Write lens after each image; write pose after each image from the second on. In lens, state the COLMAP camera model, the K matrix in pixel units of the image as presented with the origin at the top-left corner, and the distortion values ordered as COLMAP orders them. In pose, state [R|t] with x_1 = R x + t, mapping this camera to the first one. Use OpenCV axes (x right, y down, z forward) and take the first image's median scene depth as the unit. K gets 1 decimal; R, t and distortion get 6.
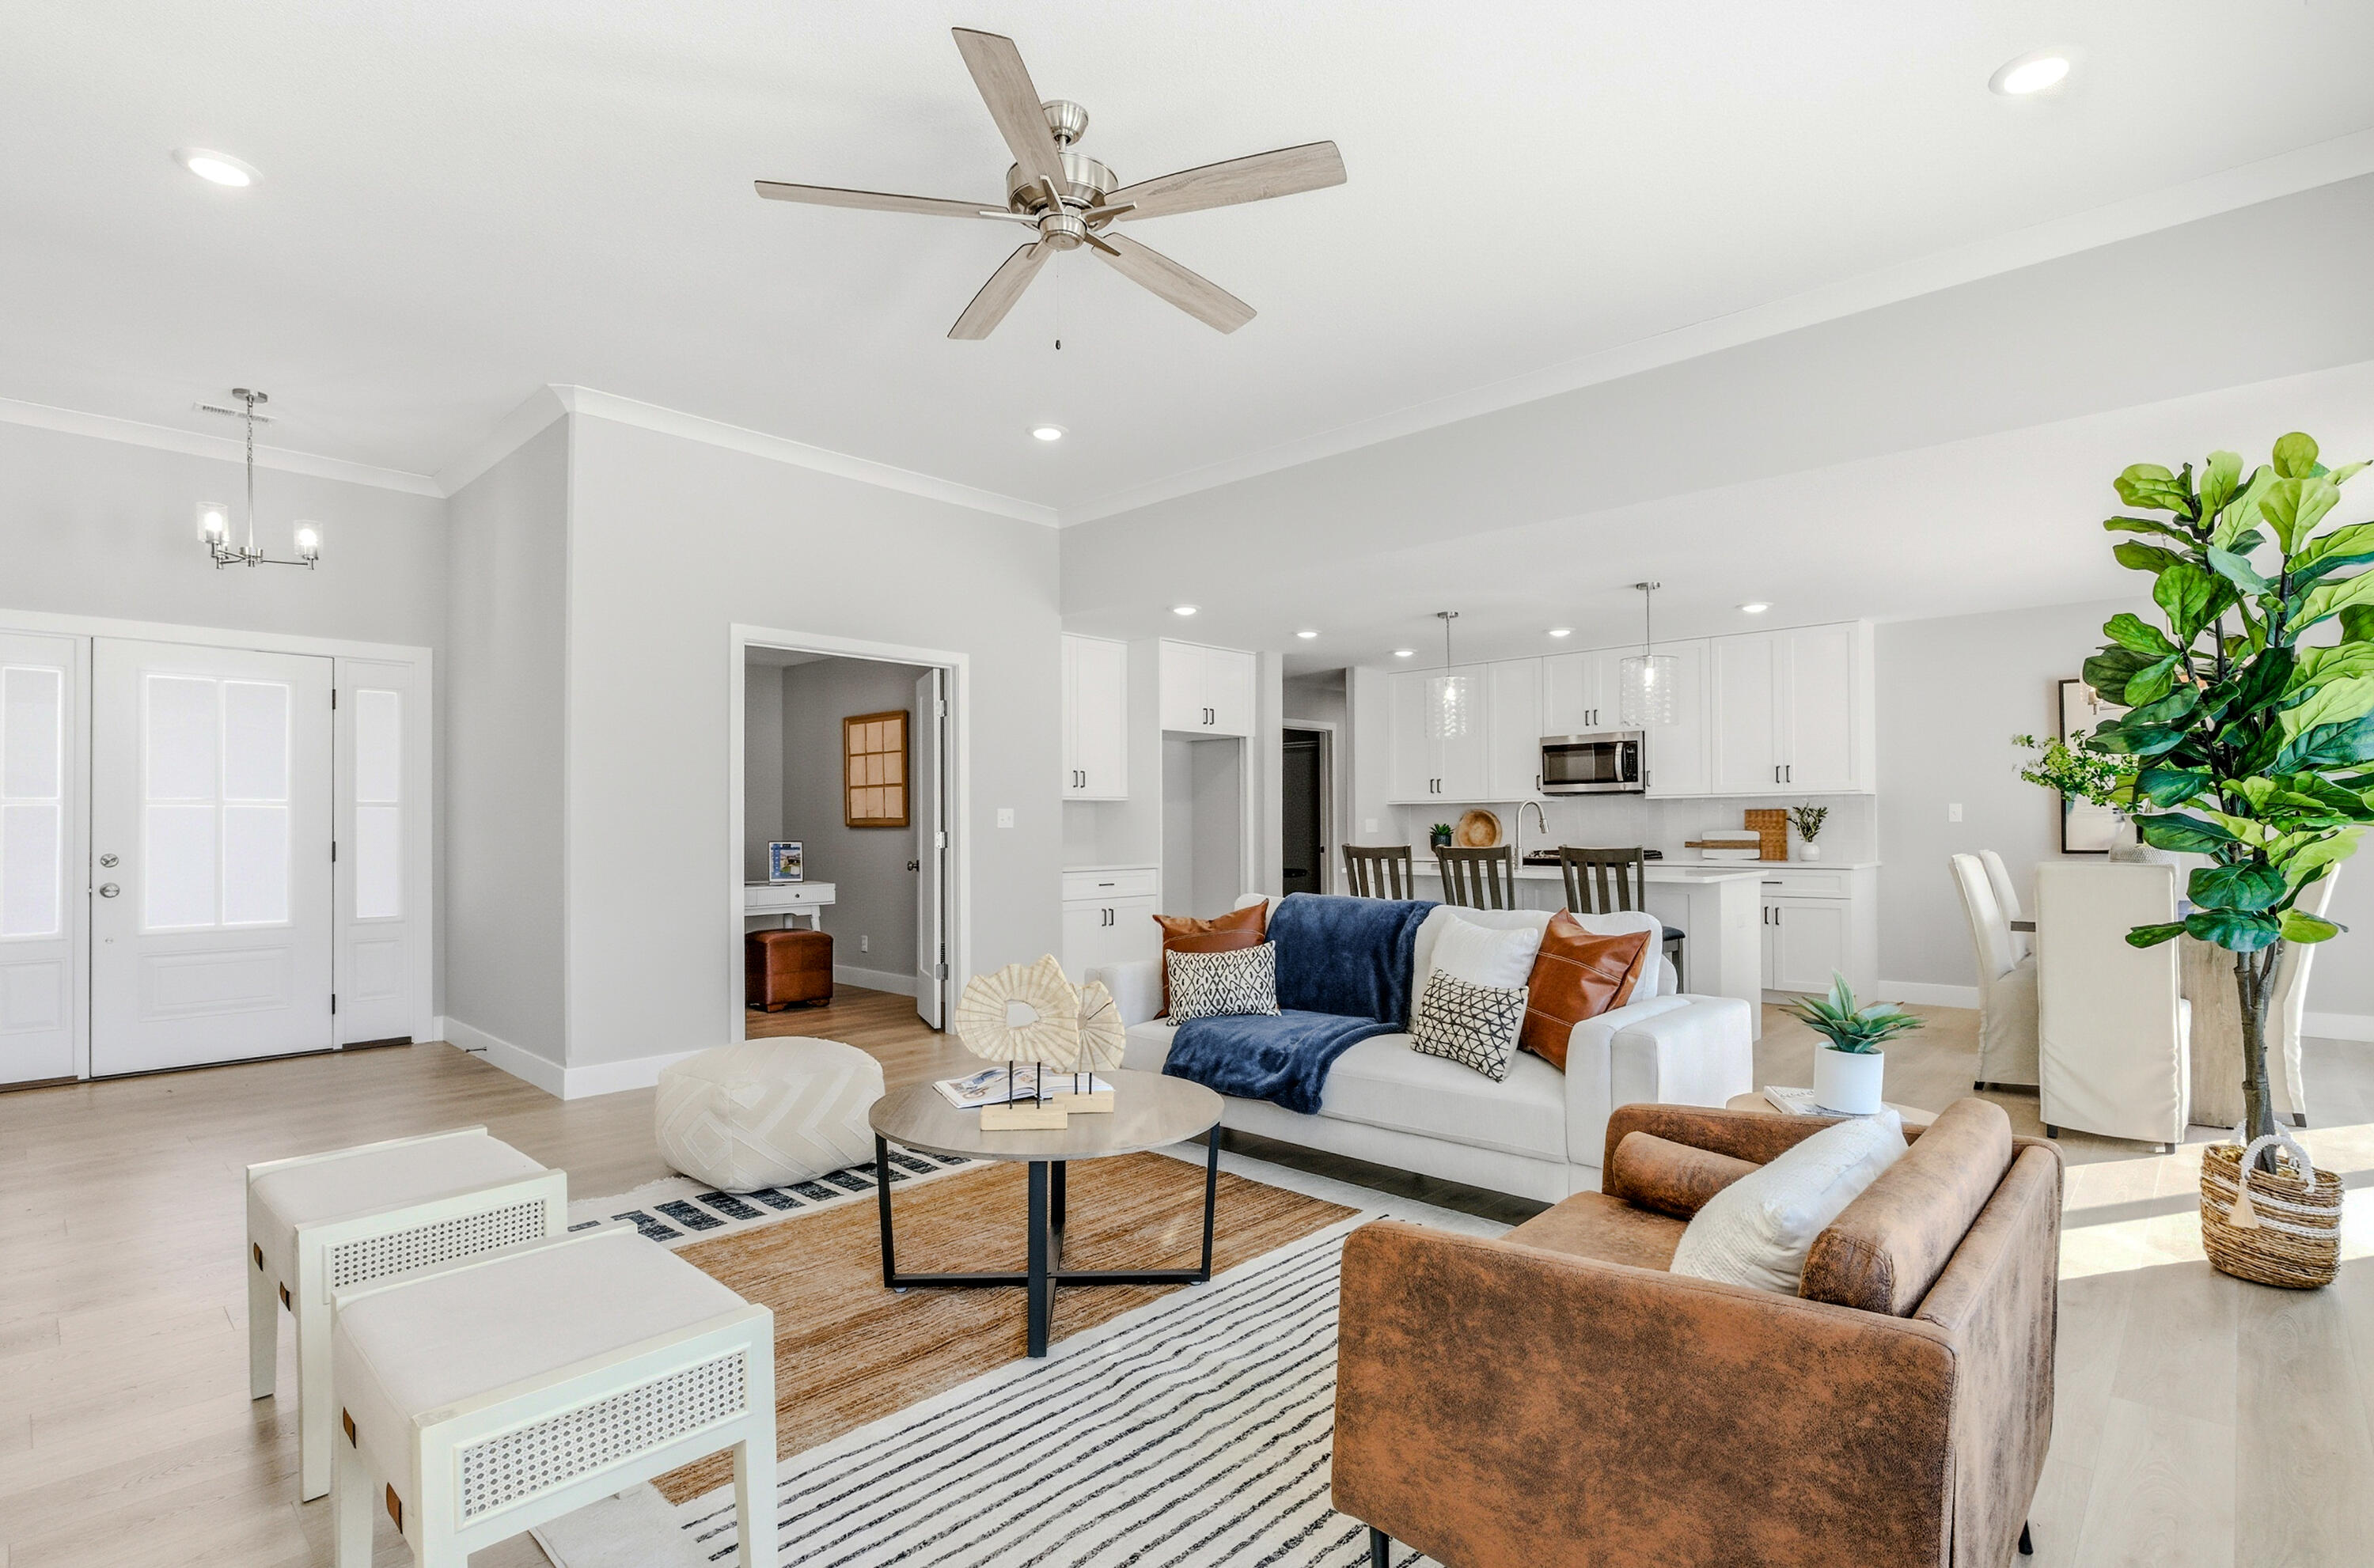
lens RADIAL K [[1122.0, 0, 1180.0], [0, 1122.0, 812.9], [0, 0, 1]] dist [-0.009355, 0.001373]
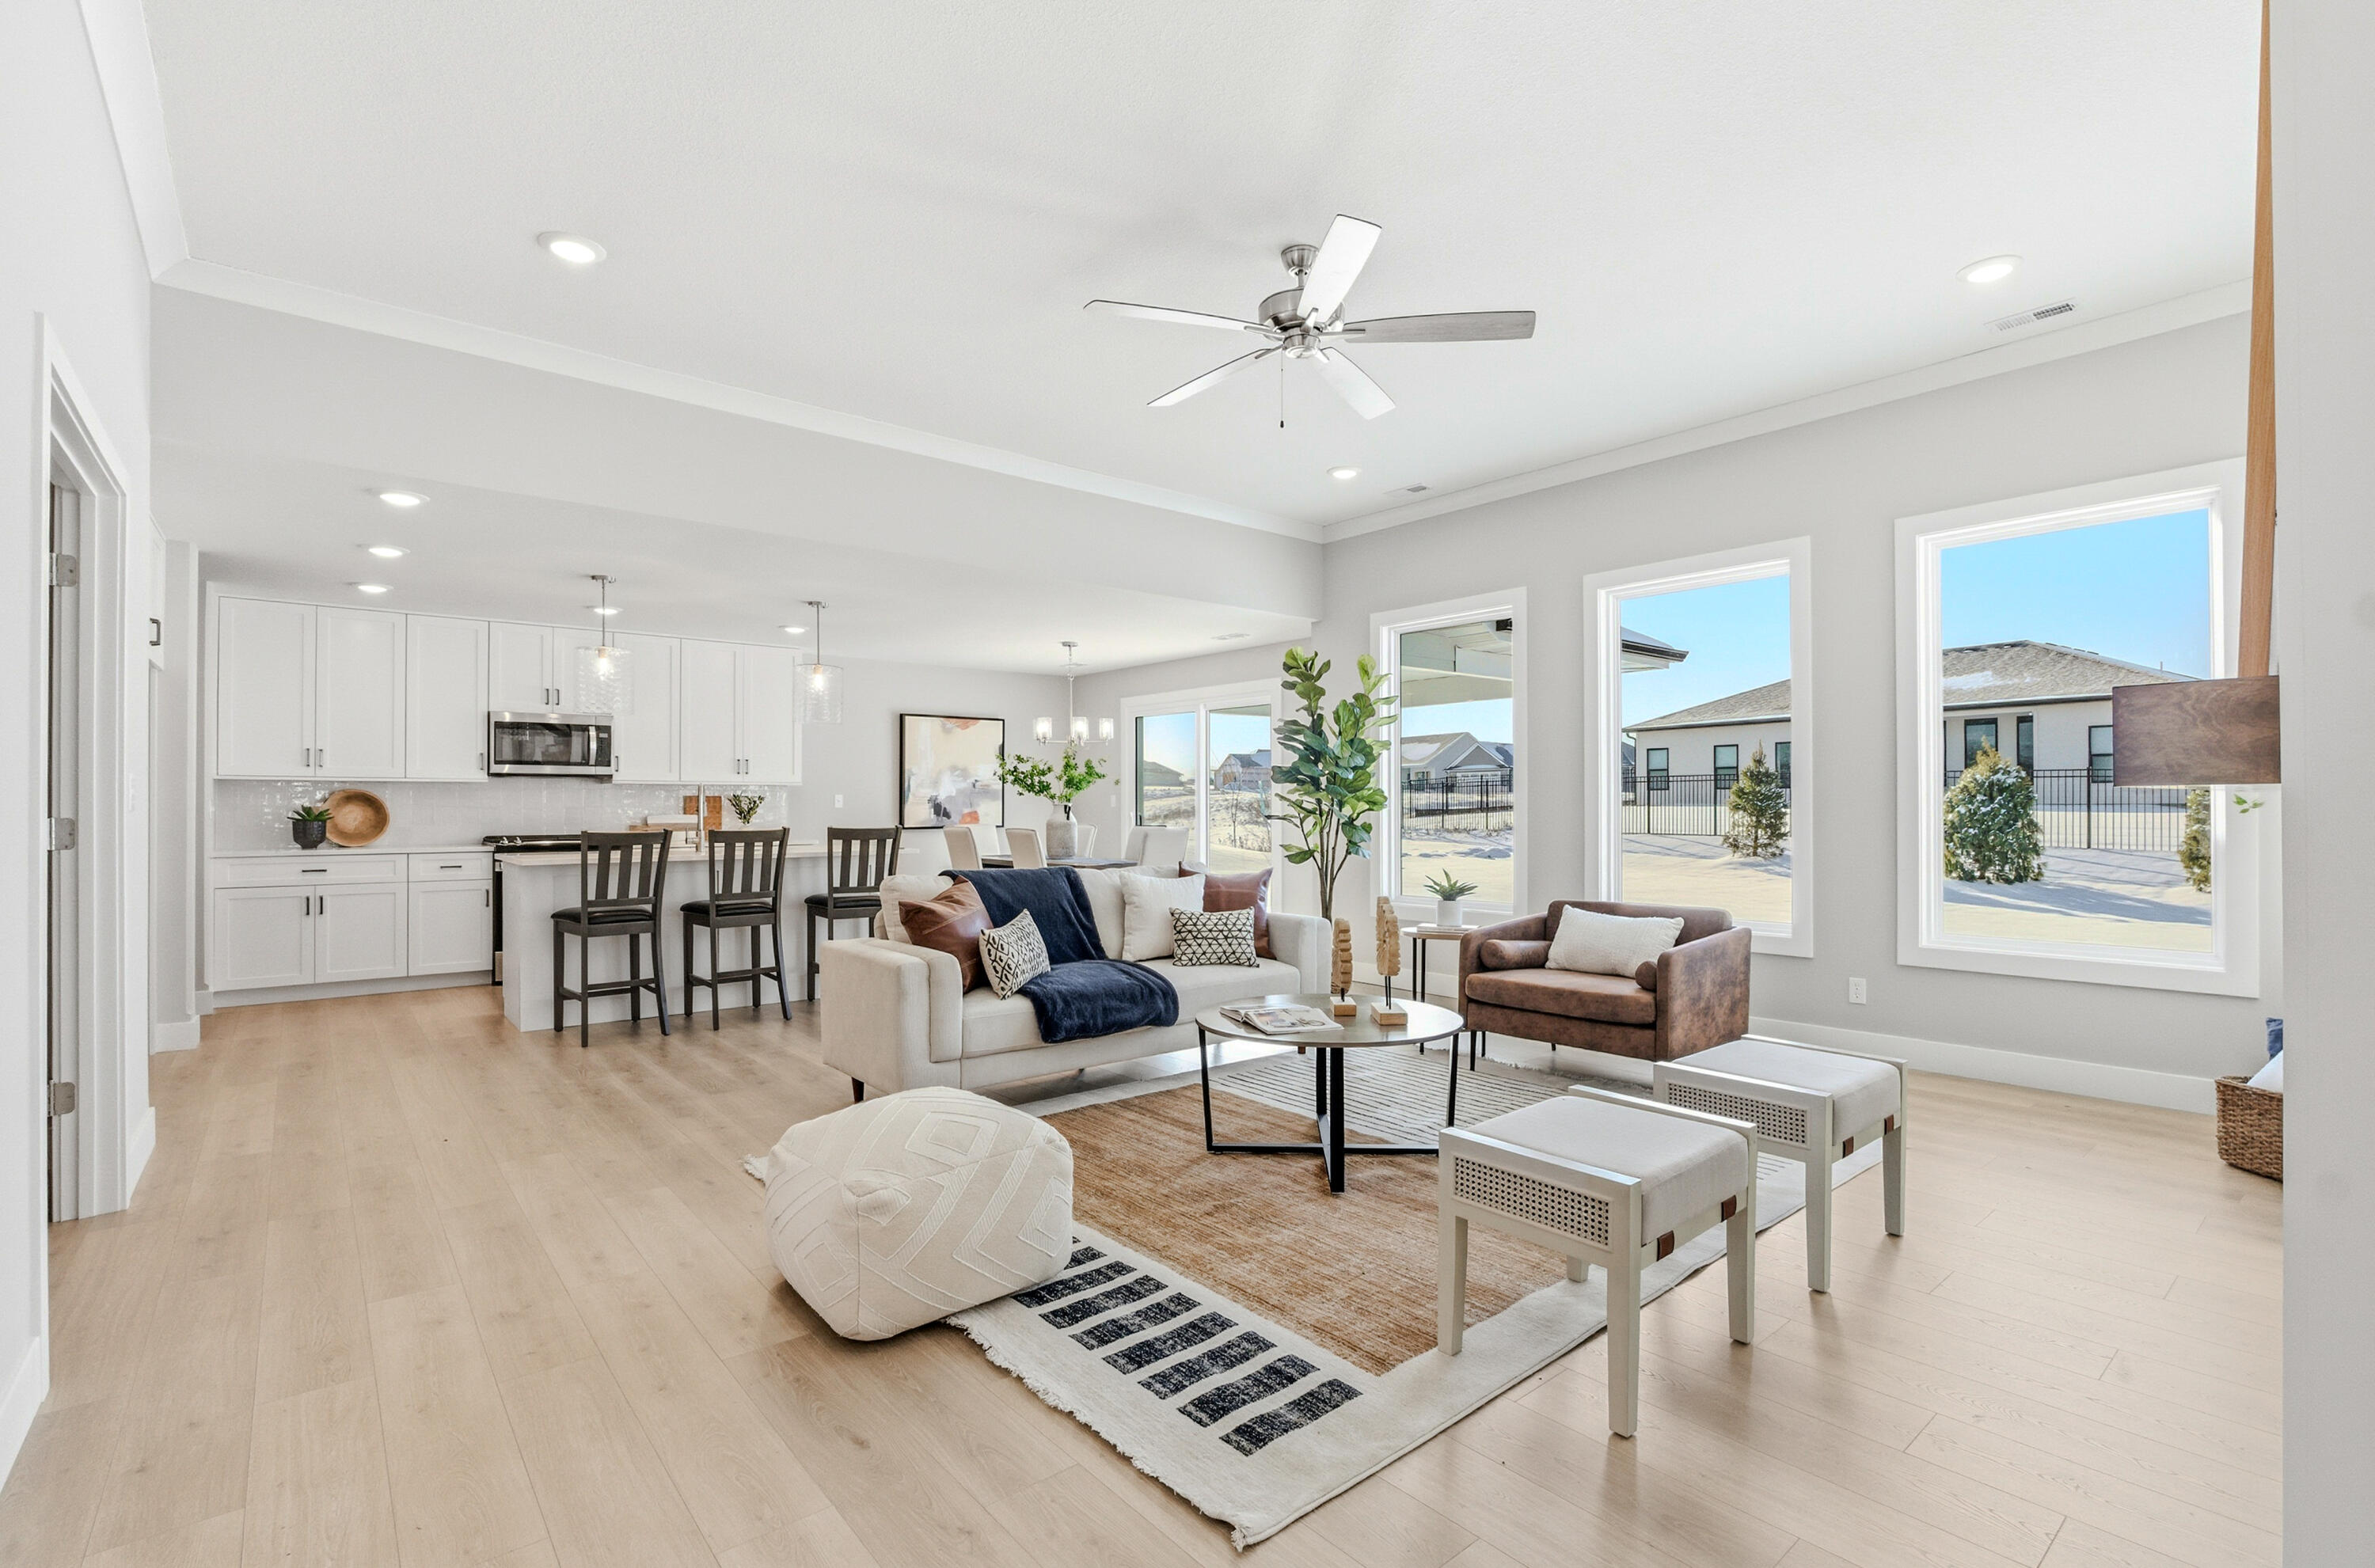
lens RADIAL K [[1077.7, 0, 1191.4], [0, 1077.7, 807.4], [0, 0, 1]] dist [-0.013169, 0.000362]
pose [[0.113757, 0.003824, 0.993501, -1.061434], [-0.011844, 0.999927, -0.002493, 0.012243], [-0.993438, -0.011483, 0.113794, 0.769151]]
